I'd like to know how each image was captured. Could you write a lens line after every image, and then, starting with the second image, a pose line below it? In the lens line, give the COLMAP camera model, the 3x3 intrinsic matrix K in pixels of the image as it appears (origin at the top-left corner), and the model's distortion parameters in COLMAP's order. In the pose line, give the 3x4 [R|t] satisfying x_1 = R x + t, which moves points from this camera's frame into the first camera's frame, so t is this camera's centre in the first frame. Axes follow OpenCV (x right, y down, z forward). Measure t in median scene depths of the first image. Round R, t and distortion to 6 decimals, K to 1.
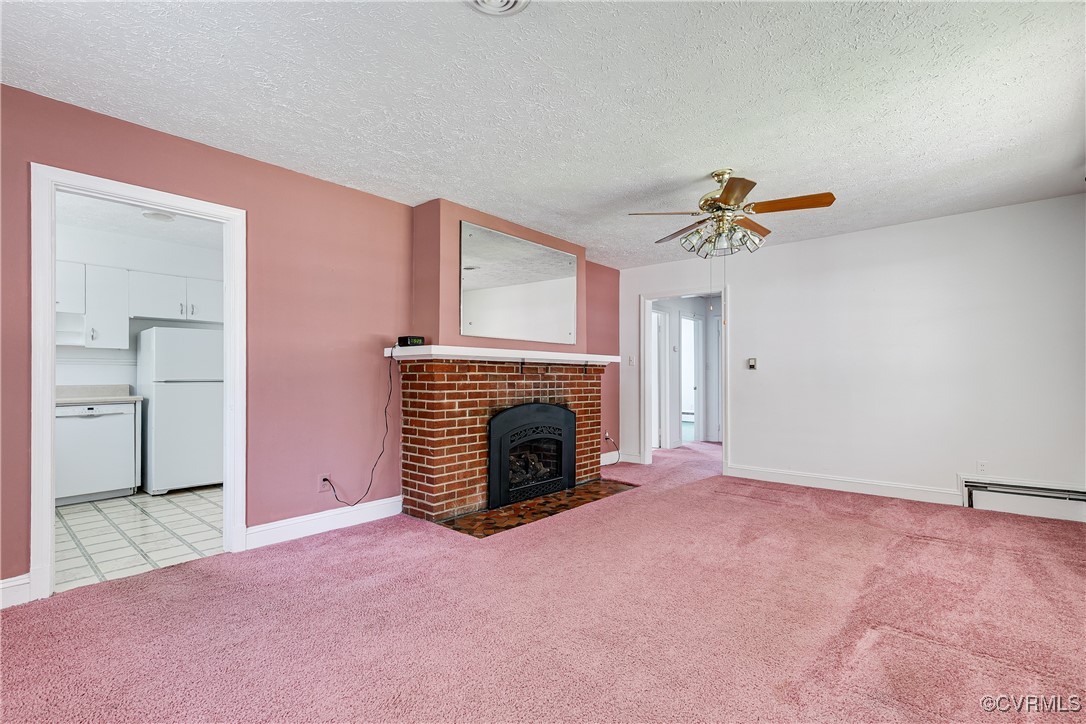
lens RADIAL K [[498.5, 0, 547.8], [0, 498.5, 369.4], [0, 0, 1]] dist [0.016960, 0.000464]
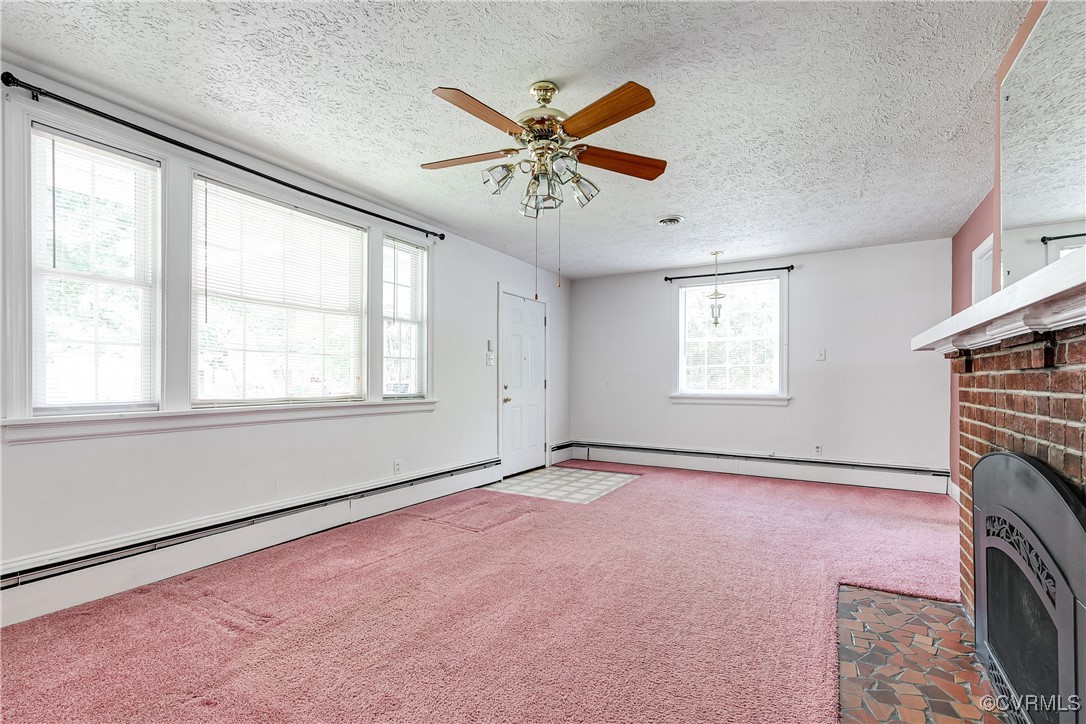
lens RADIAL K [[498.5, 0, 545.7], [0, 498.5, 370.8], [0, 0, 1]] dist [0.016960, 0.000464]
pose [[-0.979587, -0.018476, -0.200169, 0.399327], [-0.014568, 0.999674, -0.020980, 0.023556], [0.200492, -0.017635, -0.979537, 1.399520]]
